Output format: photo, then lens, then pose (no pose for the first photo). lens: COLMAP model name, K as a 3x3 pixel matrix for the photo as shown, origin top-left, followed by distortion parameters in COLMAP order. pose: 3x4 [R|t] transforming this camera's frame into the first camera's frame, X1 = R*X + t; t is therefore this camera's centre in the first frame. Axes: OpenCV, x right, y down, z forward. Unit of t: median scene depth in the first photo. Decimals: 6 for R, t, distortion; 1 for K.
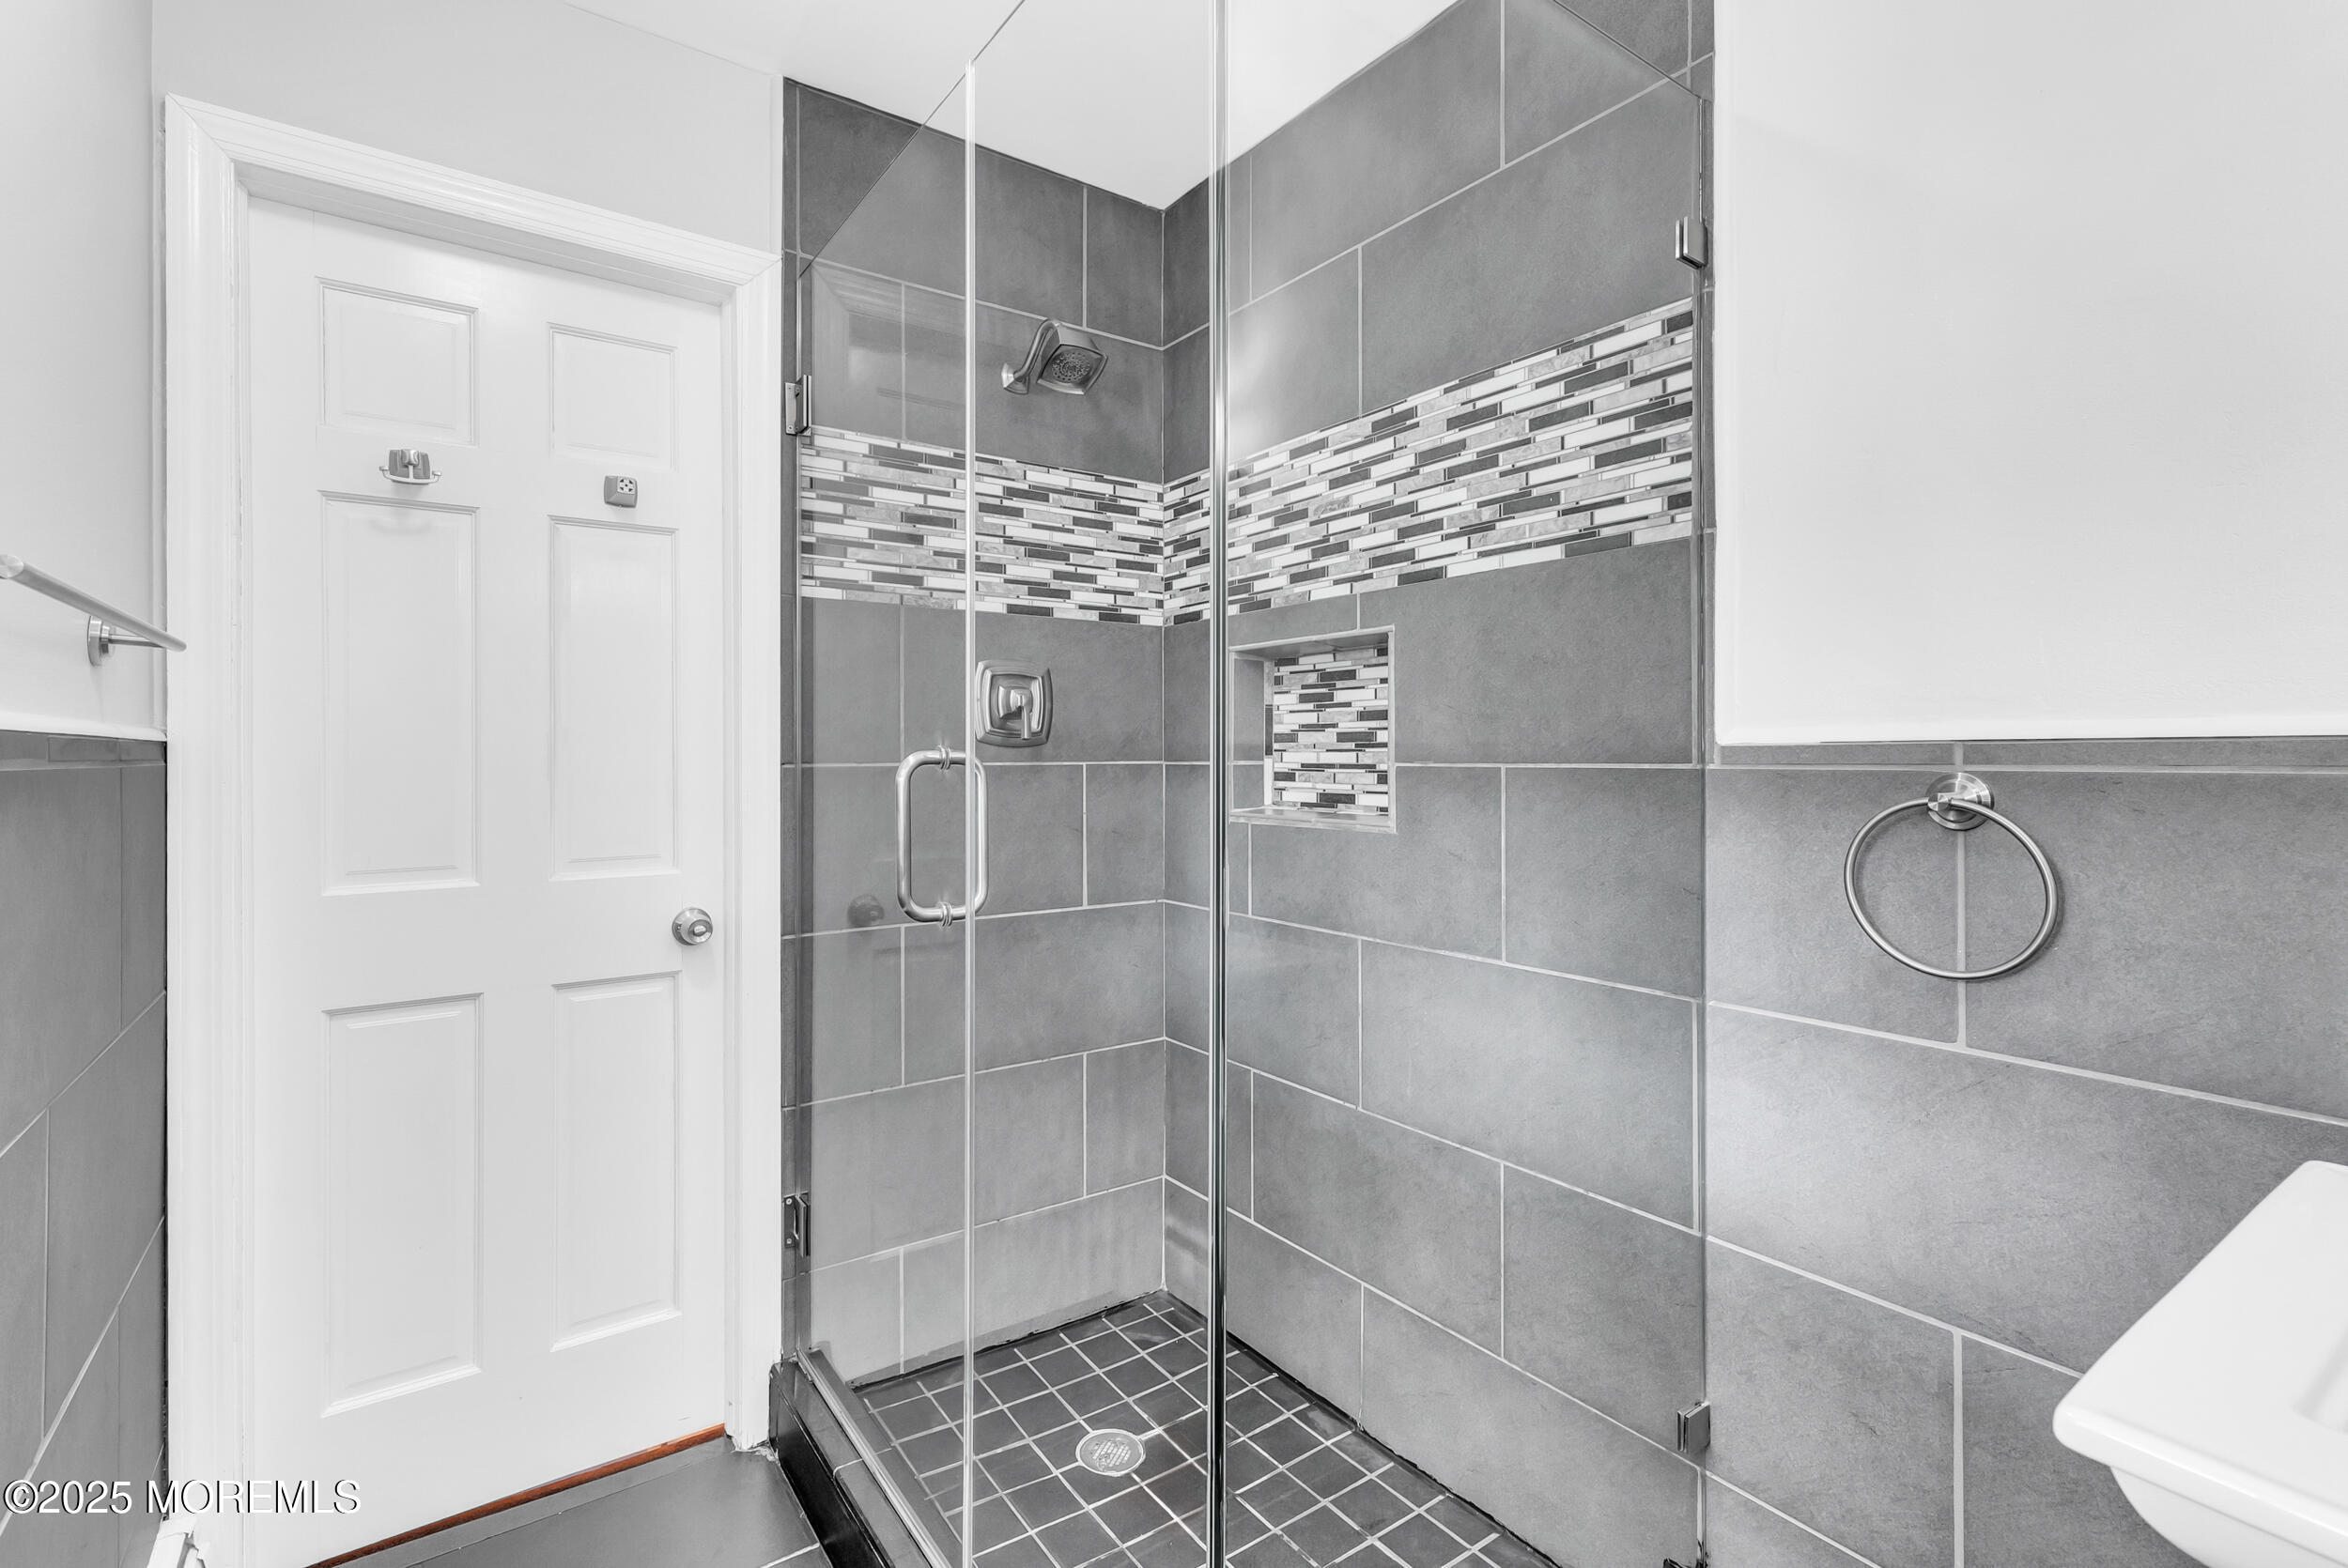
lens RADIAL K [[1065.2, 0, 1167.8], [0, 1065.2, 770.5], [0, 0, 1]] dist [-0.002203, 0.000119]
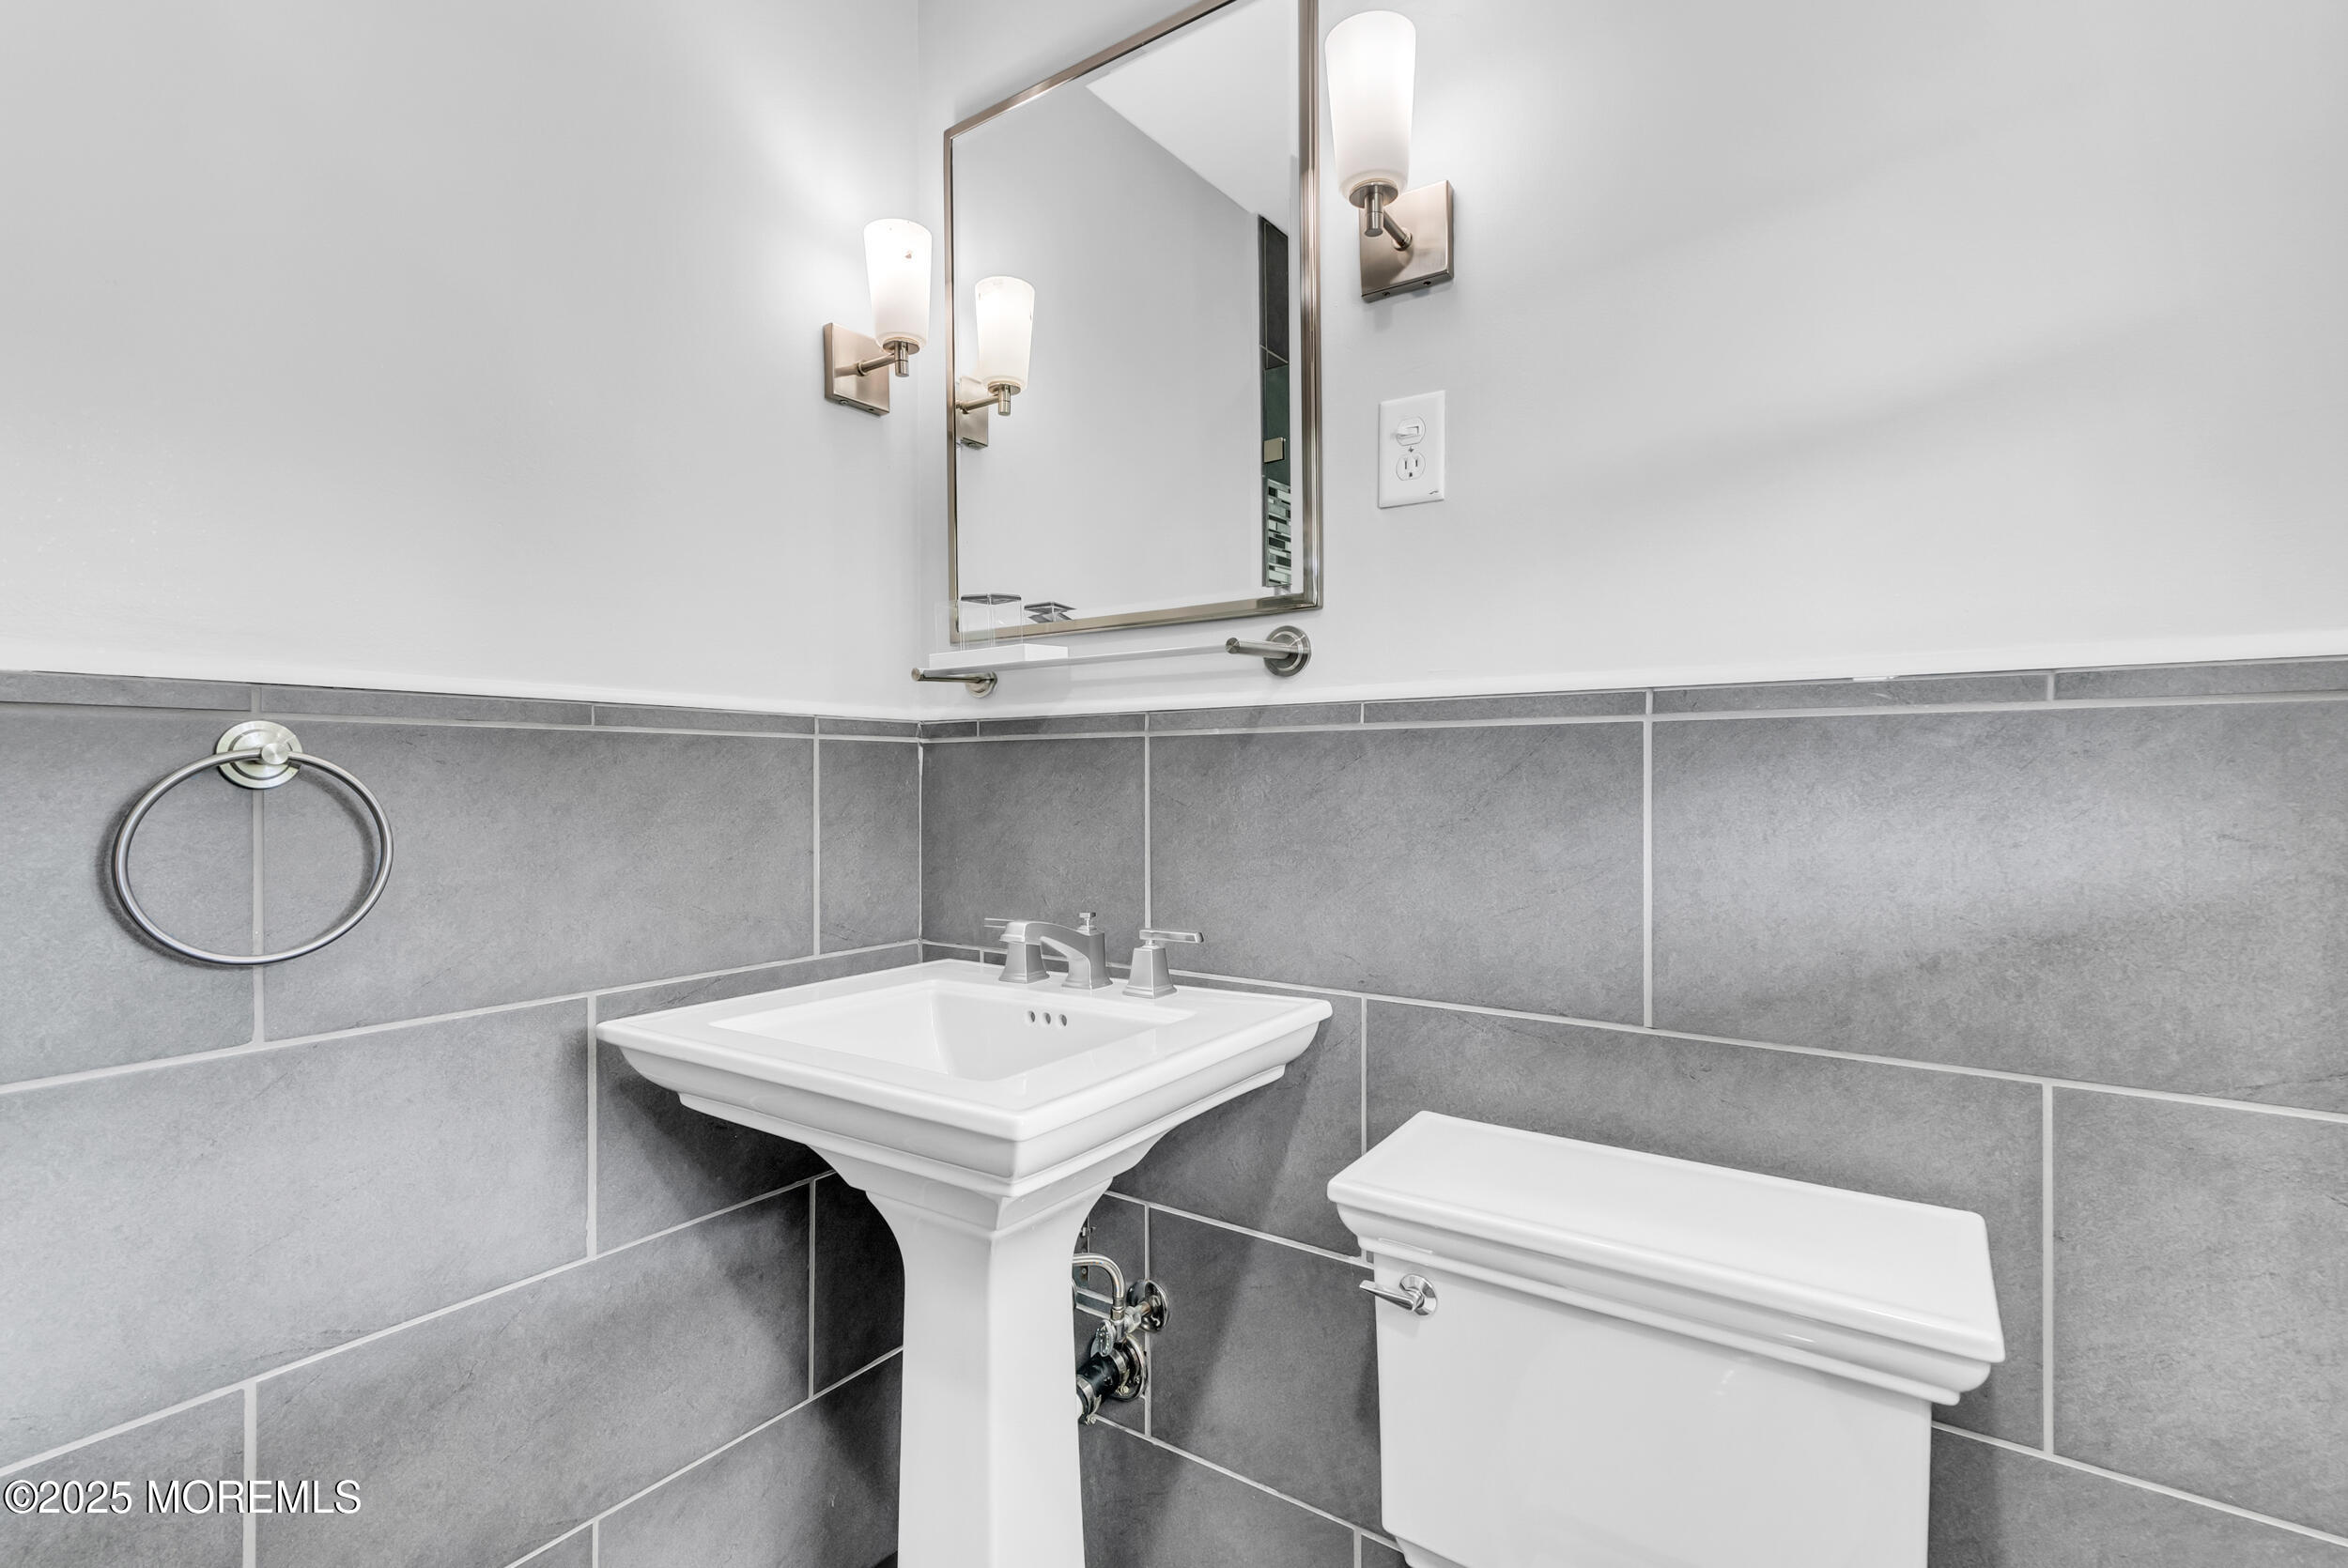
lens RADIAL K [[1065.2, 0, 1167.8], [0, 1065.2, 770.5], [0, 0, 1]] dist [-0.002203, 0.000119]
pose [[-0.327661, -0.003977, 0.944787, -0.224510], [0.004118, 0.999976, 0.005637, 0.029716], [-0.944787, 0.005737, -0.327636, 0.448550]]
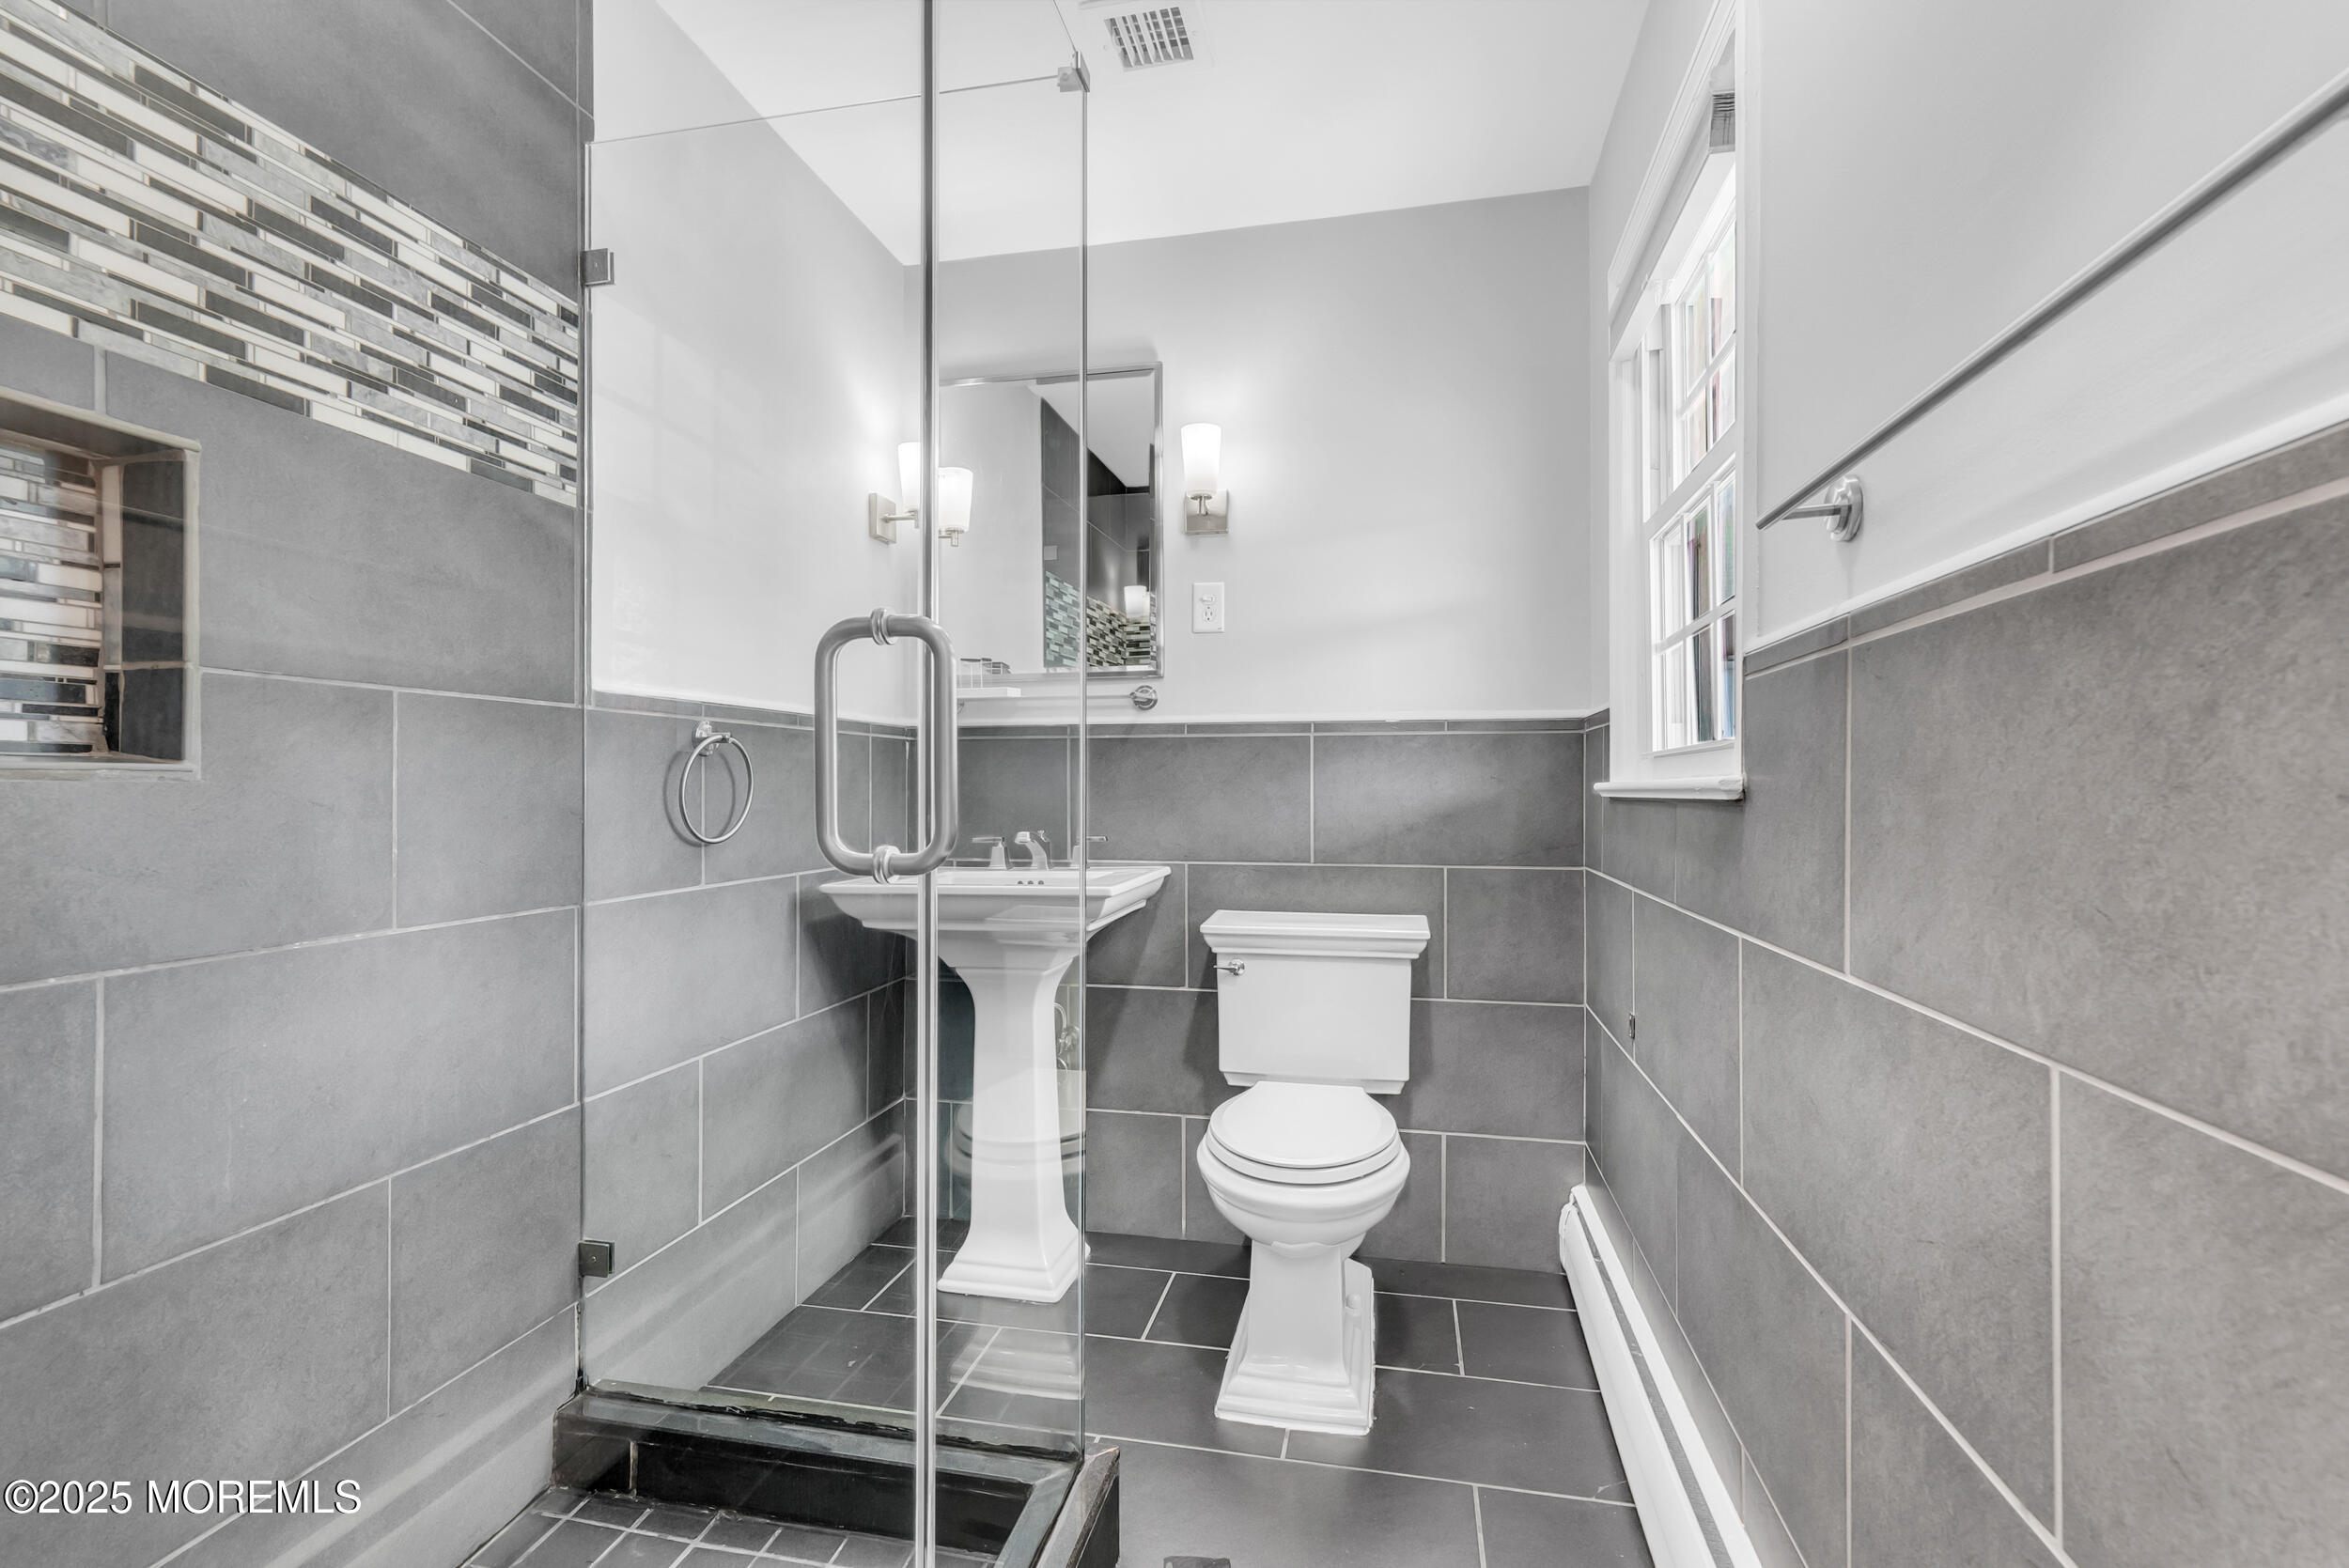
lens RADIAL K [[1055.3, 0, 1174.2], [0, 1055.3, 775.4], [0, 0, 1]] dist [0.001621, 0.000151]
pose [[-0.674502, -0.001495, 0.738272, -0.741240], [-0.002169, 0.999998, 0.000044, 0.065237], [-0.738270, -0.001571, -0.674504, 1.193724]]
